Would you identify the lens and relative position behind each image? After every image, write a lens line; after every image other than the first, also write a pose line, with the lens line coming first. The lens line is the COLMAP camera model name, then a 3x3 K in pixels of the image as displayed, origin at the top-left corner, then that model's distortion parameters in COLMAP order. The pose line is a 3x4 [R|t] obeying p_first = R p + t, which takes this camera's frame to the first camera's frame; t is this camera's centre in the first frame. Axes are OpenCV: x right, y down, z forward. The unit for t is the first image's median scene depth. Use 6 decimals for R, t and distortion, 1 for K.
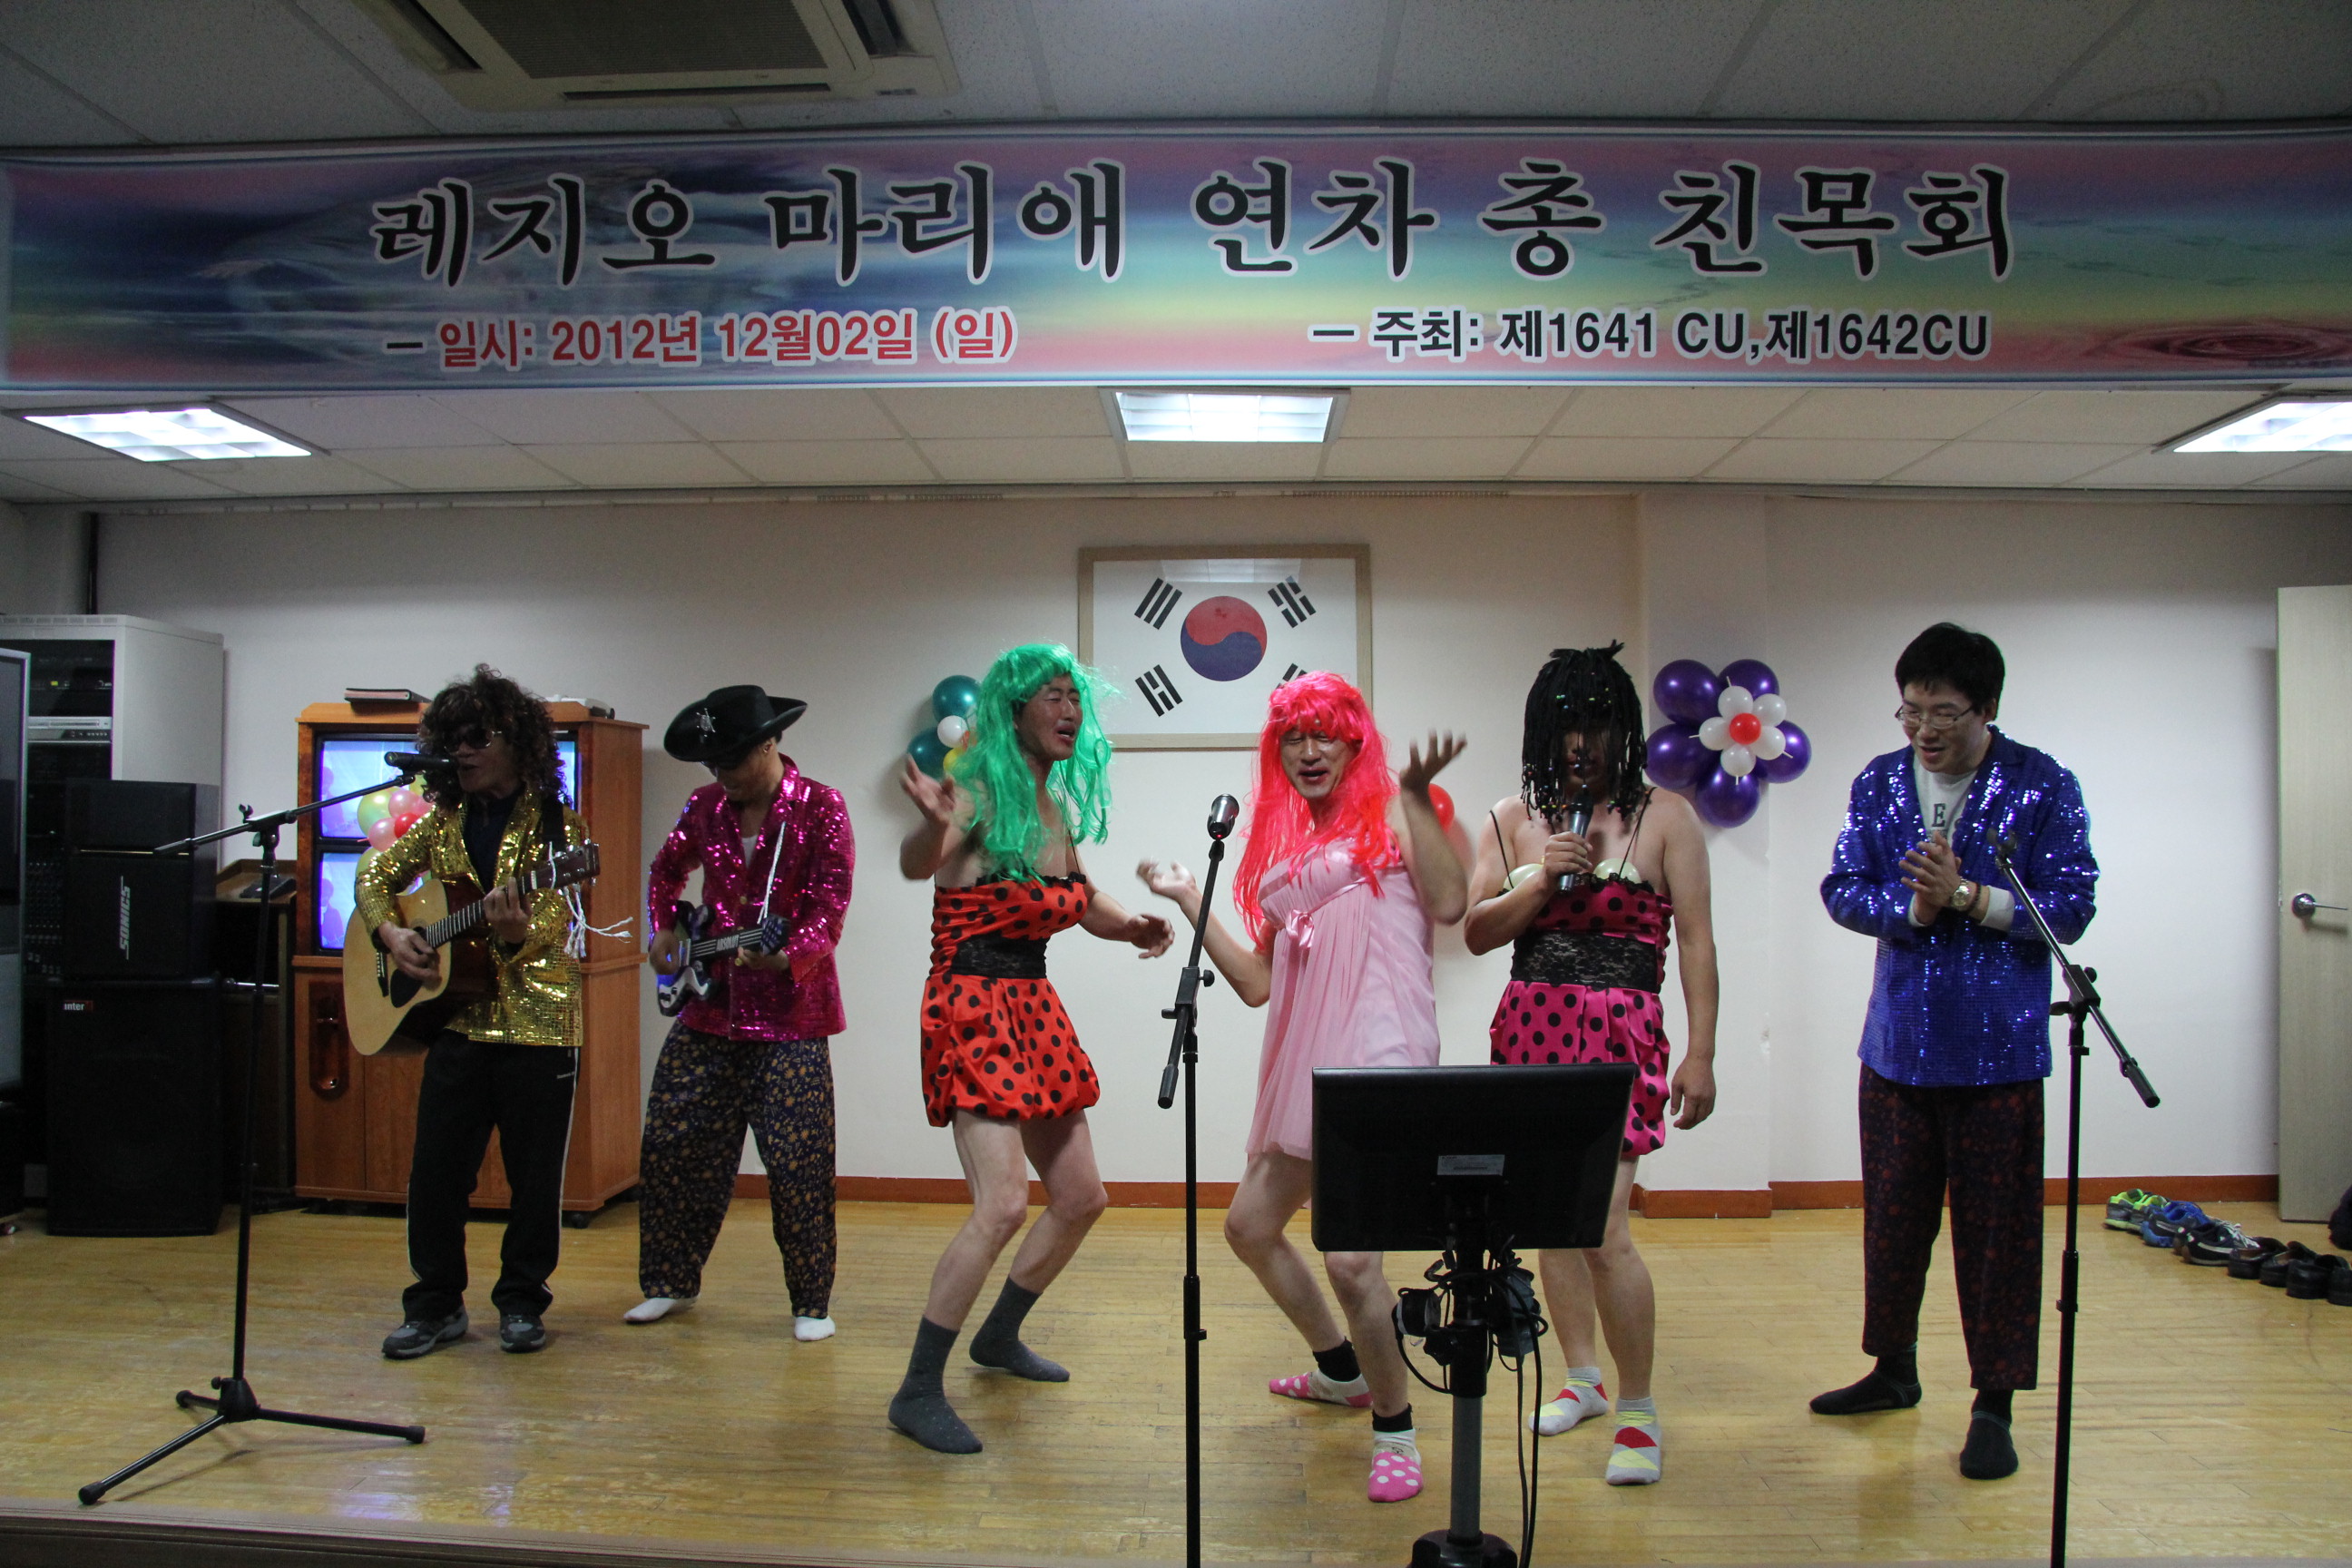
lens RADIAL K [[1828.1, 0, 1150.2], [0, 1828.1, 828.2], [0, 0, 1]] dist [-0.173724, 0.126729]
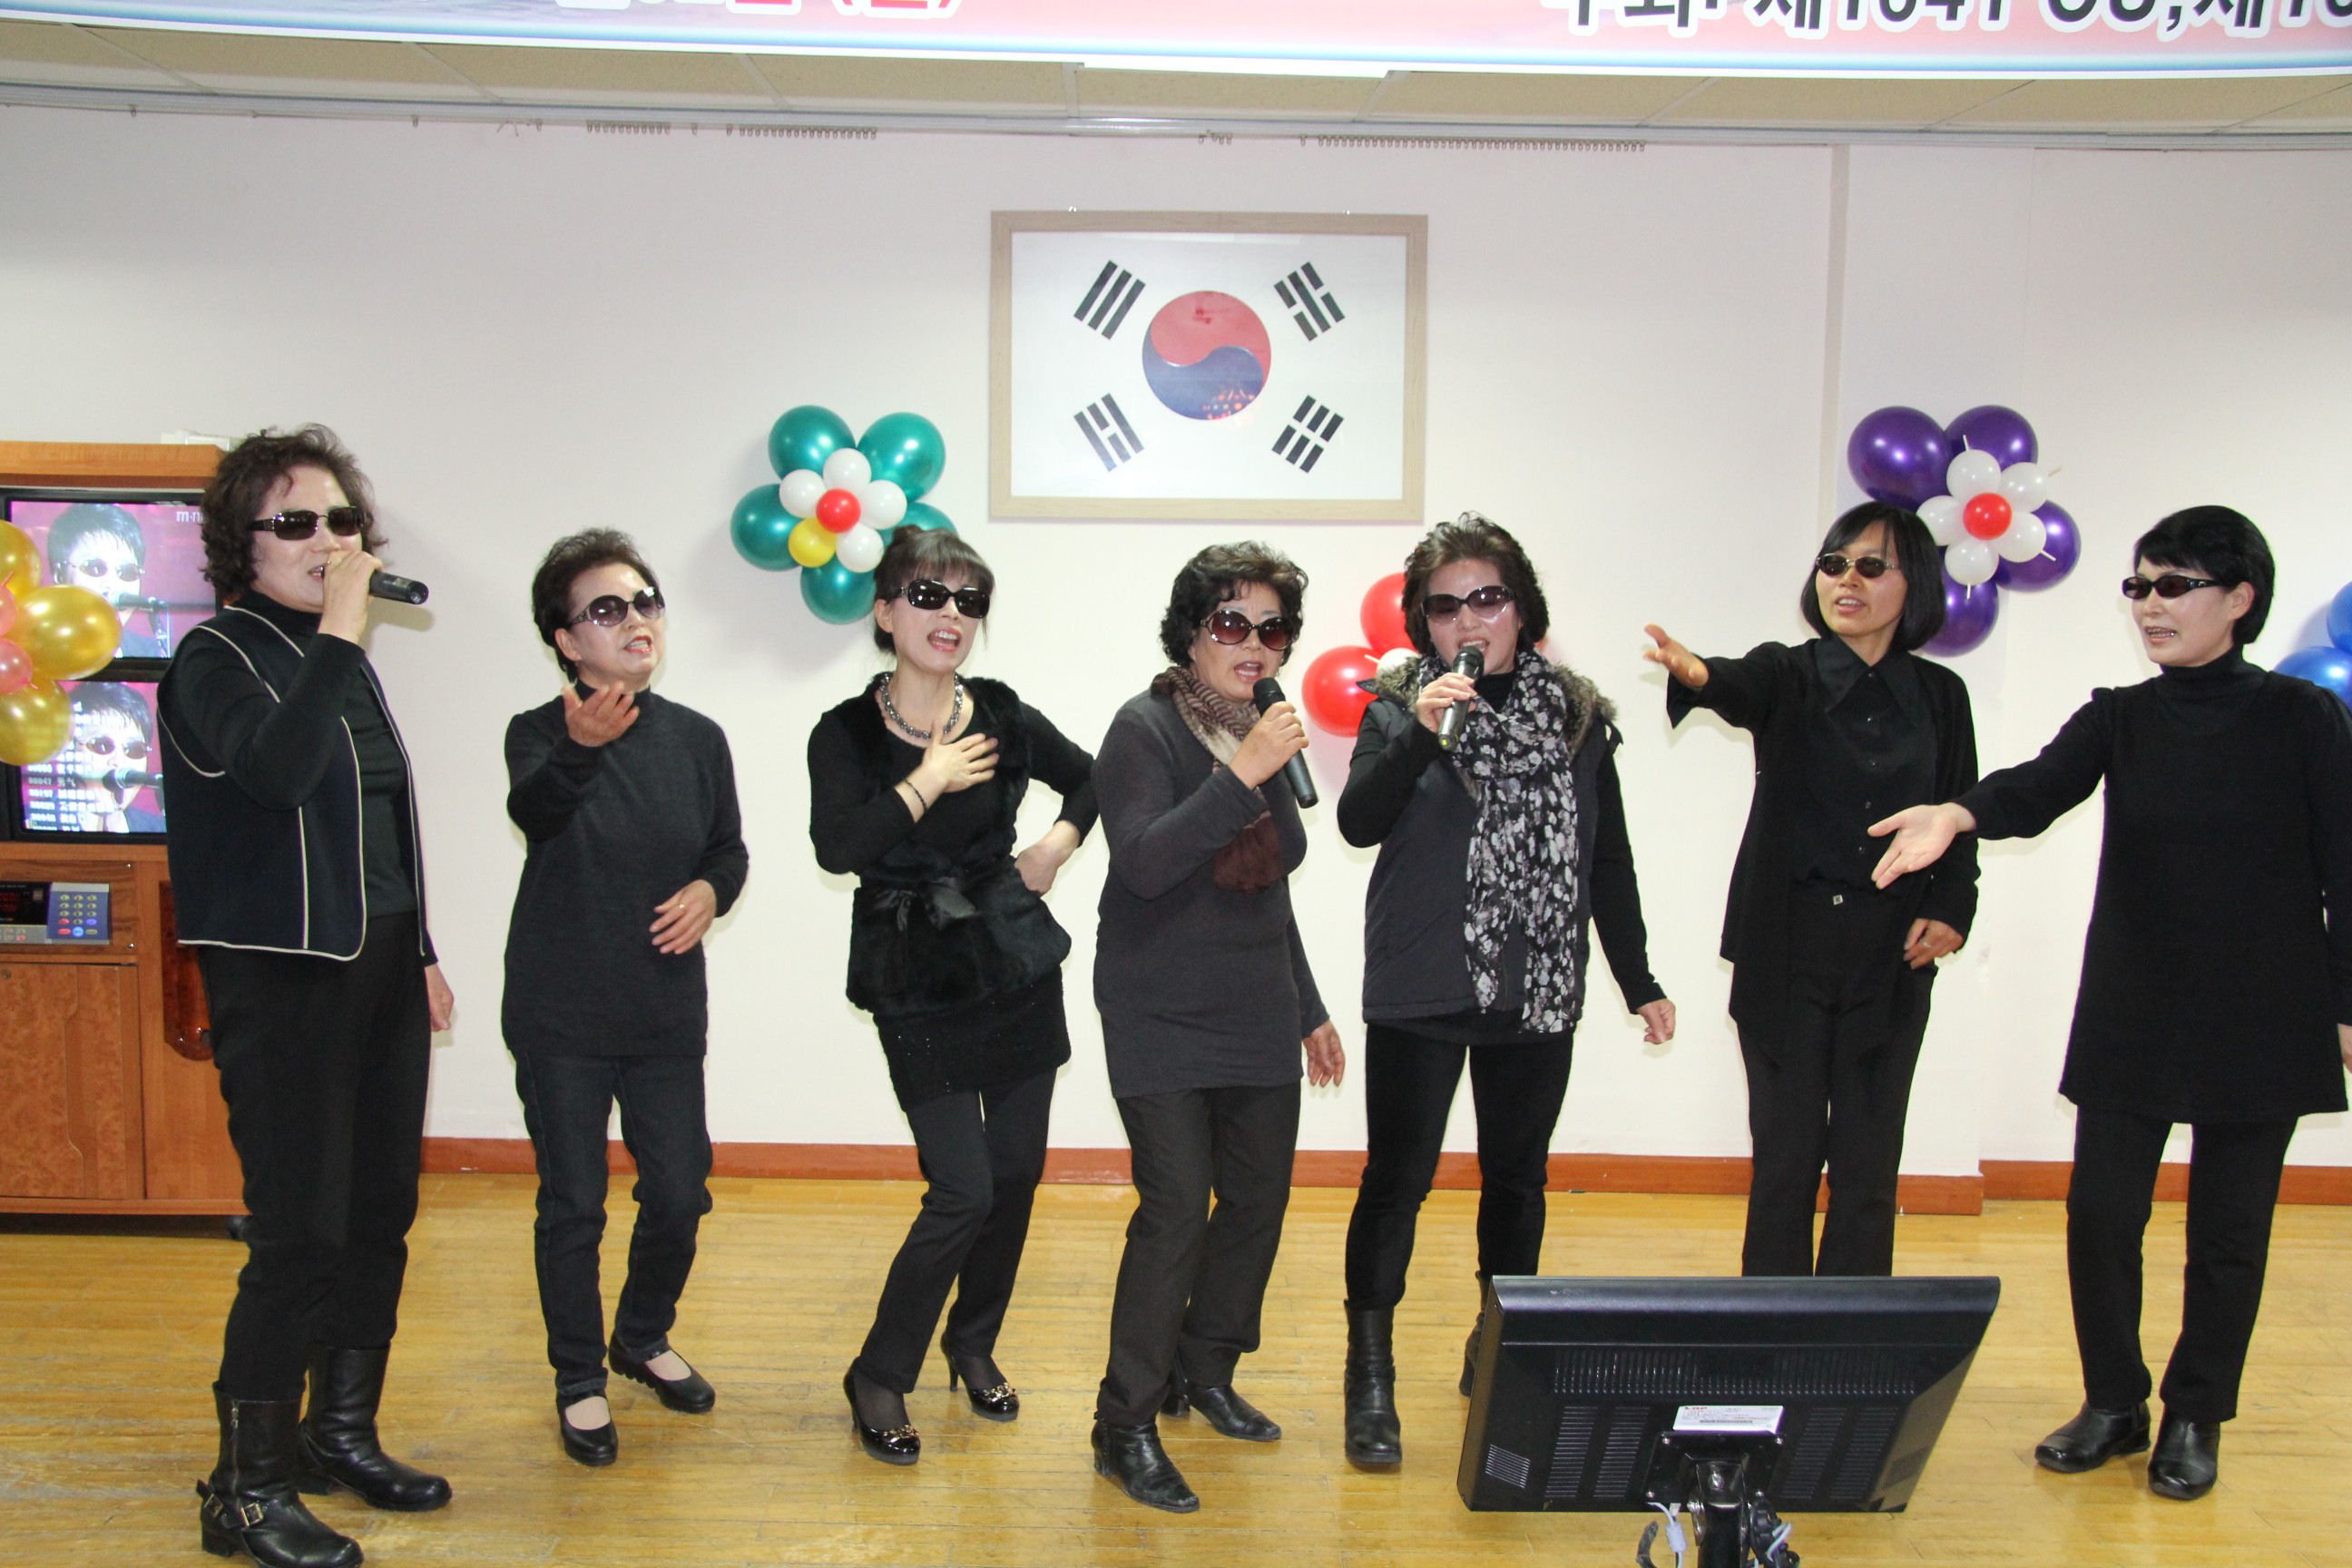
lens RADIAL K [[2526.2, 0, 1163.2], [0, 2526.2, 840.6], [0, 0, 1]] dist [-0.051729, 0.270547]
pose [[0.997996, 0.007022, 0.062889, -0.059052], [-0.015654, 0.990330, 0.137846, -0.100322], [-0.061313, -0.138555, 0.988455, 0.113903]]
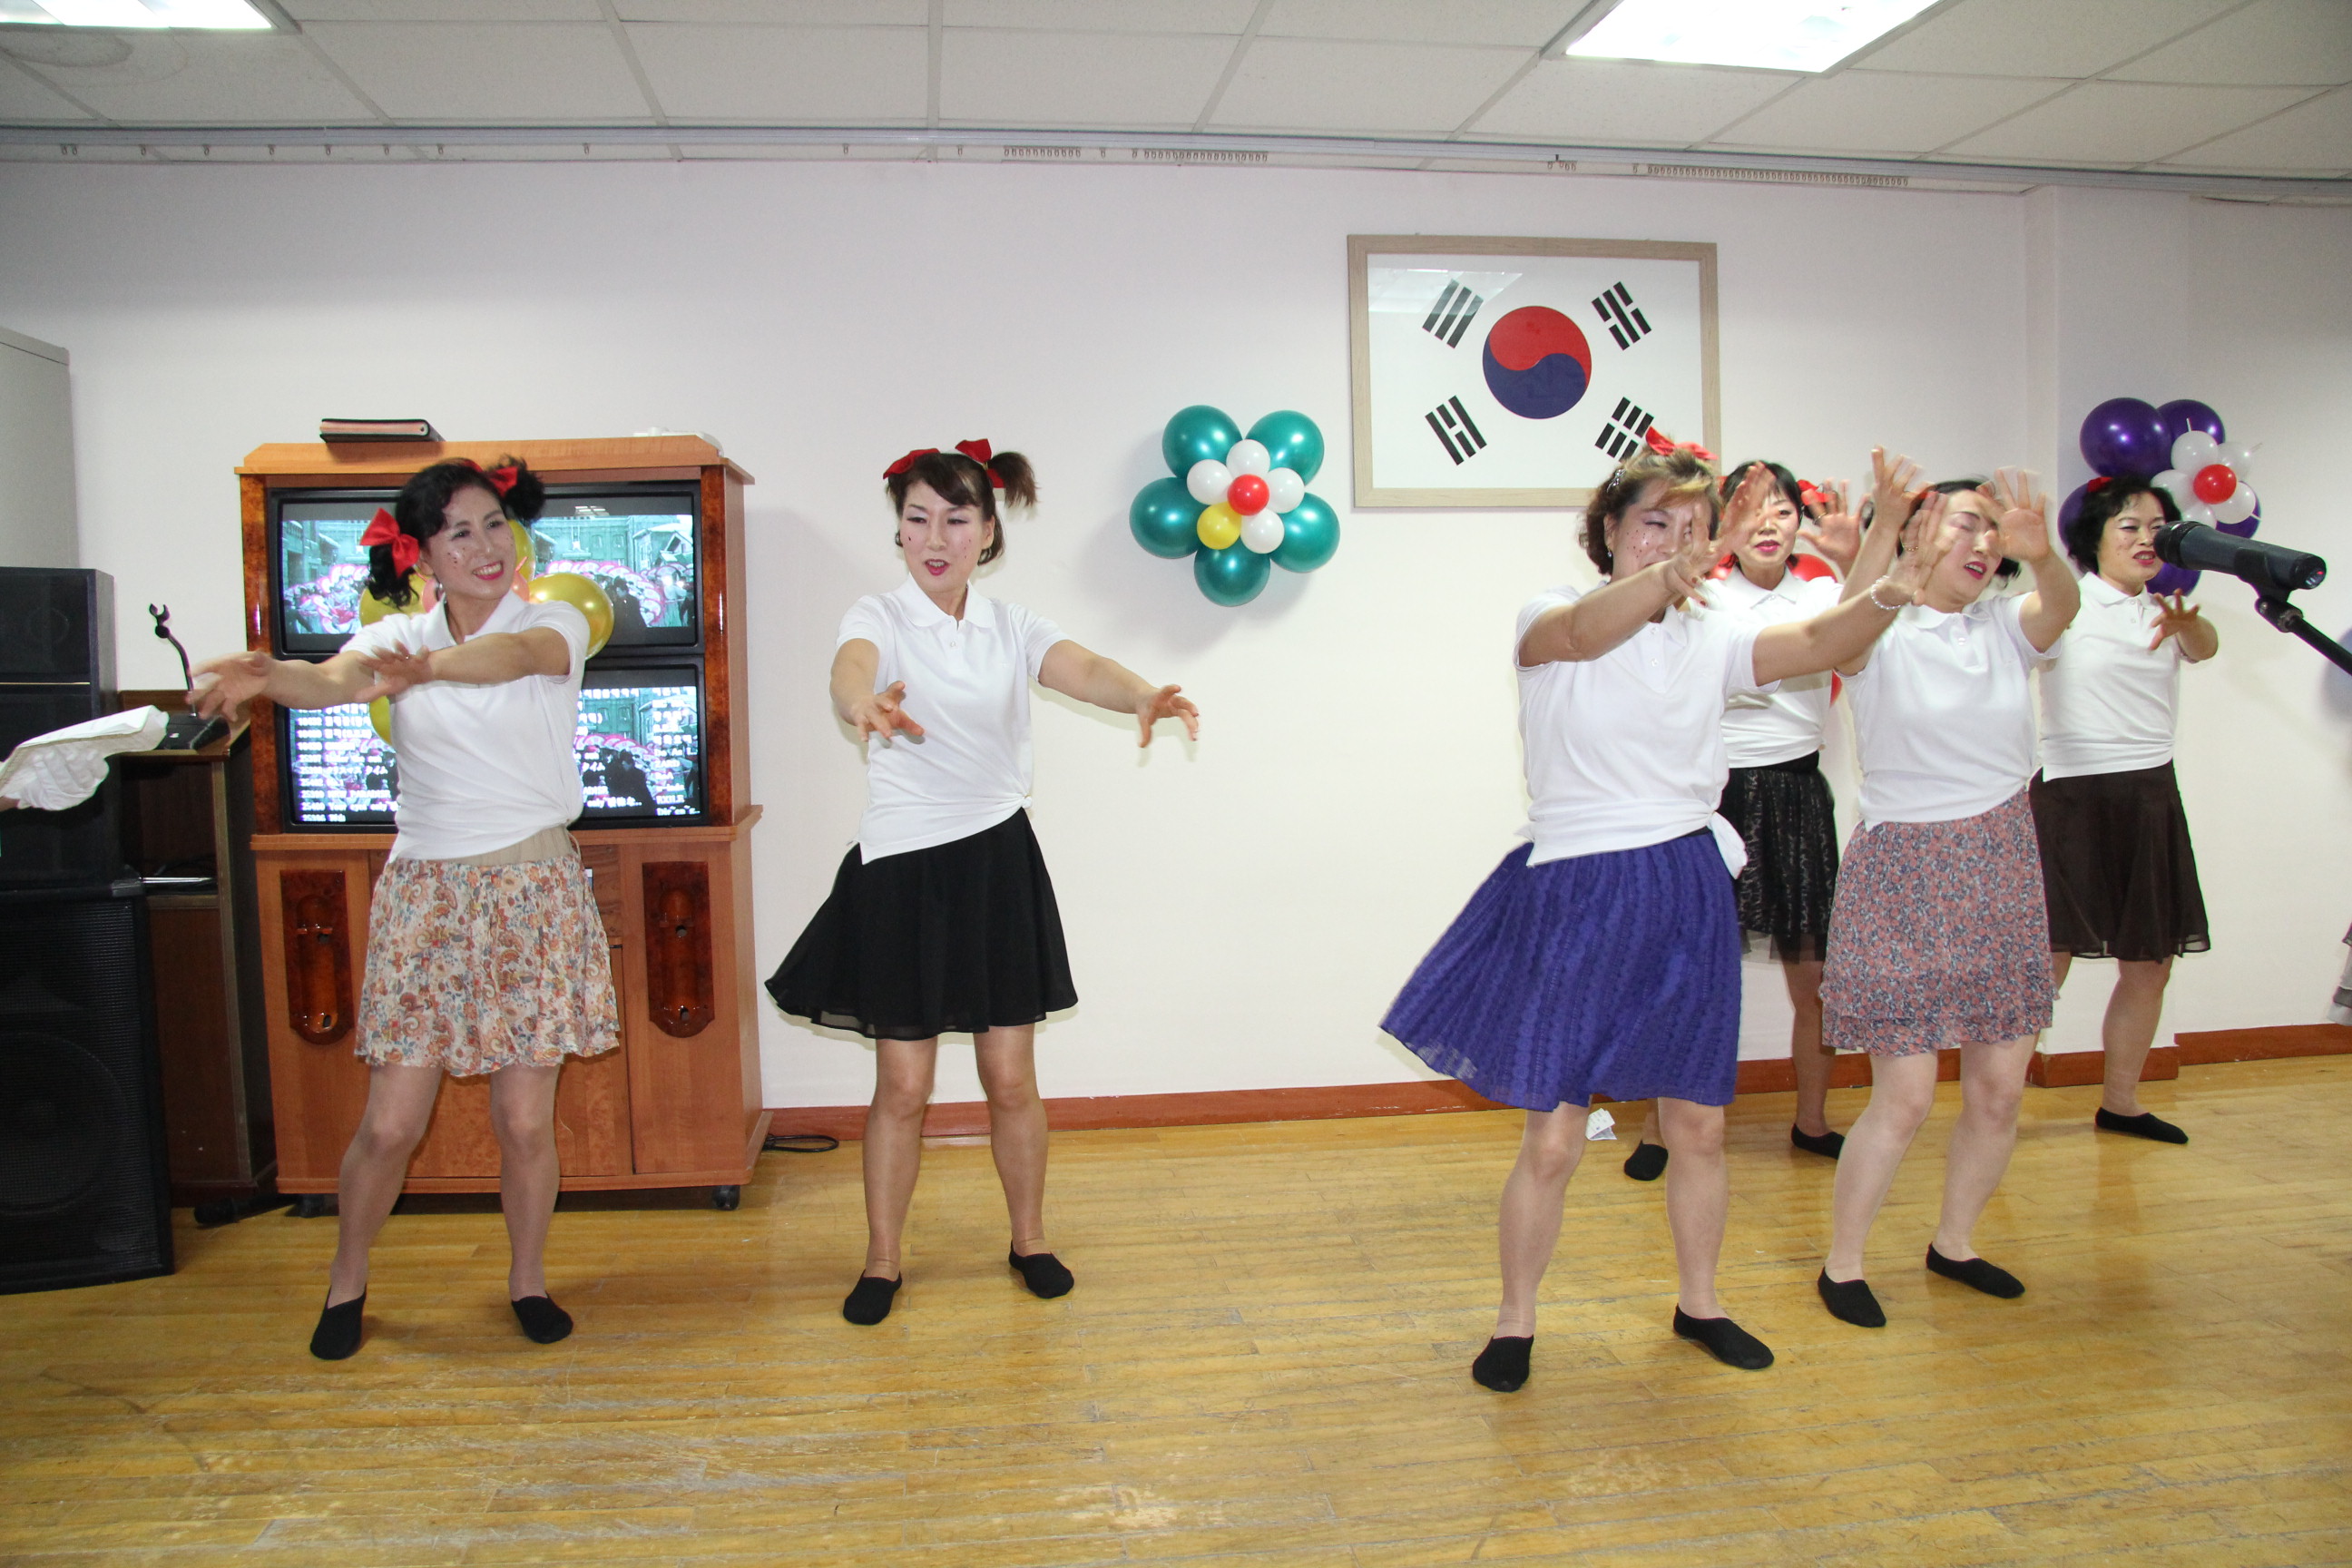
lens RADIAL K [[1826.0, 0, 1155.6], [0, 1826.0, 839.8], [0, 0, 1]] dist [-0.182099, 0.138016]
pose [[0.984377, -0.036118, 0.172331, -0.453250], [0.016829, 0.993554, 0.112108, 0.011235], [-0.175269, -0.107456, 0.978639, 0.516432]]
